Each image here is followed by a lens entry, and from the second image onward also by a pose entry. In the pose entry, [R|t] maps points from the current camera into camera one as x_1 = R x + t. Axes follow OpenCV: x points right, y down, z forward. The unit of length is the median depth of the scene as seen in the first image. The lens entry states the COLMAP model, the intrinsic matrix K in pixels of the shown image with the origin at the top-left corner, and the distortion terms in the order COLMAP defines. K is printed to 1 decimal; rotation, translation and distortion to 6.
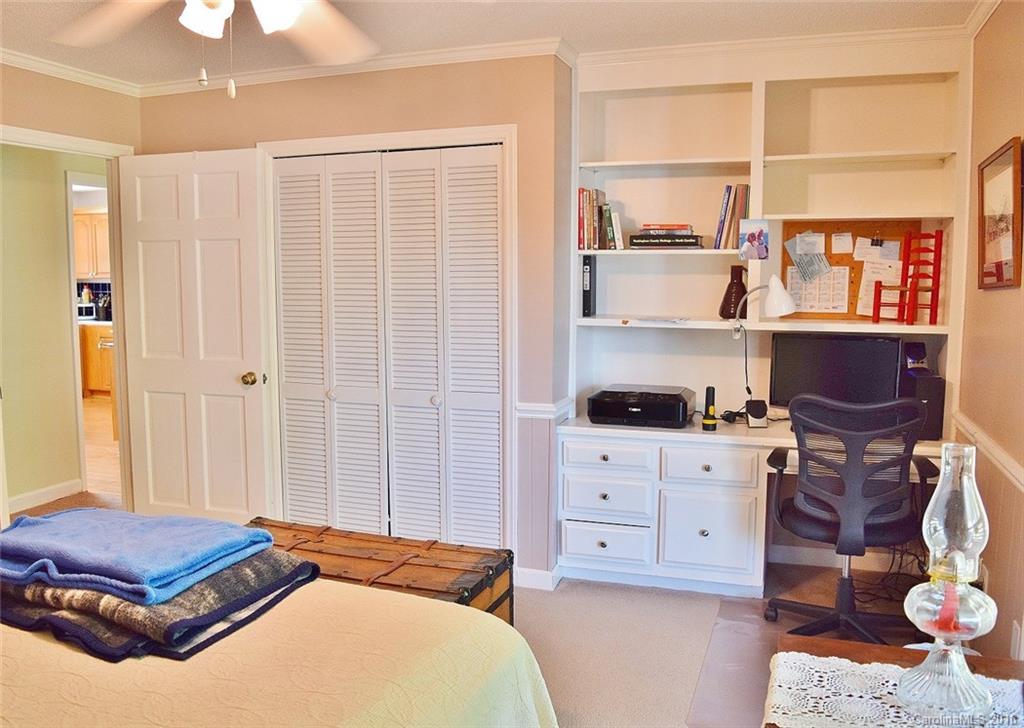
lens RADIAL K [[820.4, 0, 512.1], [0, 820.4, 370.7], [0, 0, 1]] dist [0.012379, 0.001950]
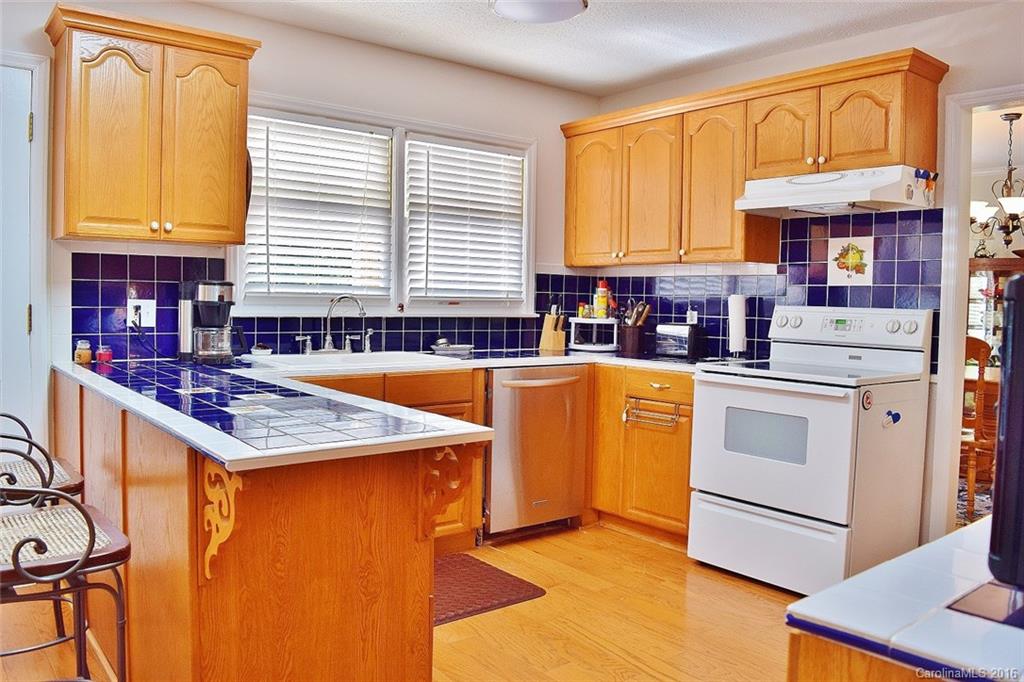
lens RADIAL K [[802.8, 0, 509.7], [0, 802.8, 341.4], [0, 0, 1]] dist [-0.089556, 0.012356]
pose [[0.854850, 0.052103, -0.516252, -0.321636], [-0.083734, 0.995757, -0.038155, -0.045889], [0.512074, 0.075845, 0.855586, 0.575879]]
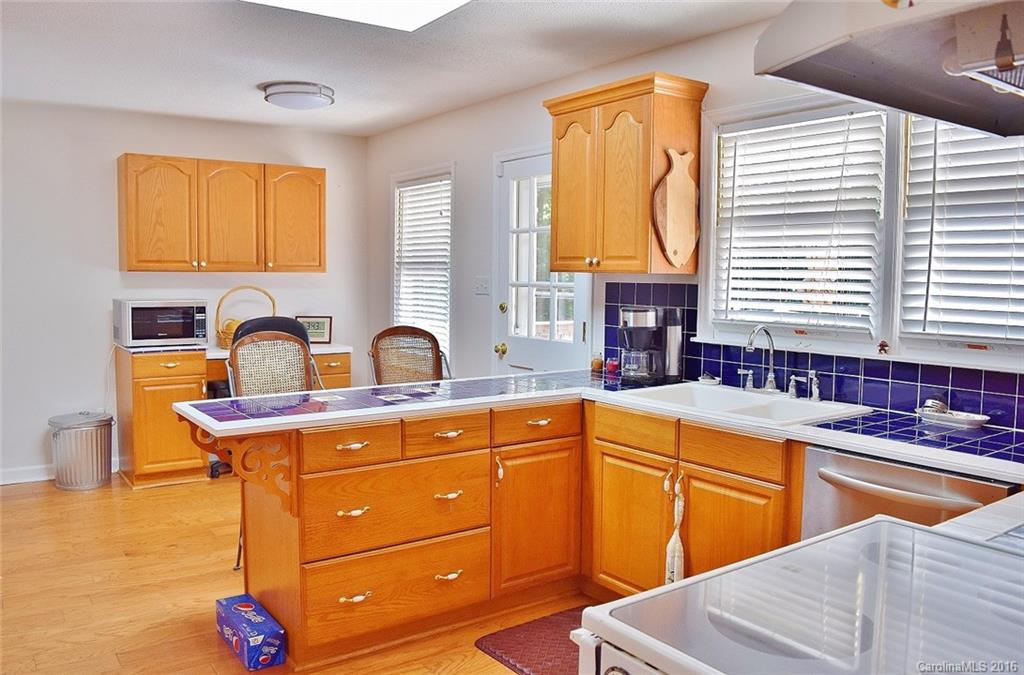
lens RADIAL K [[802.8, 0, 510.7], [0, 802.8, 338.2], [0, 0, 1]] dist [-0.089556, 0.012356]
pose [[-0.571581, 0.066334, -0.817860, -0.271645], [-0.096725, 0.984331, 0.147435, -0.104955], [0.814825, 0.163378, -0.556208, 0.936744]]
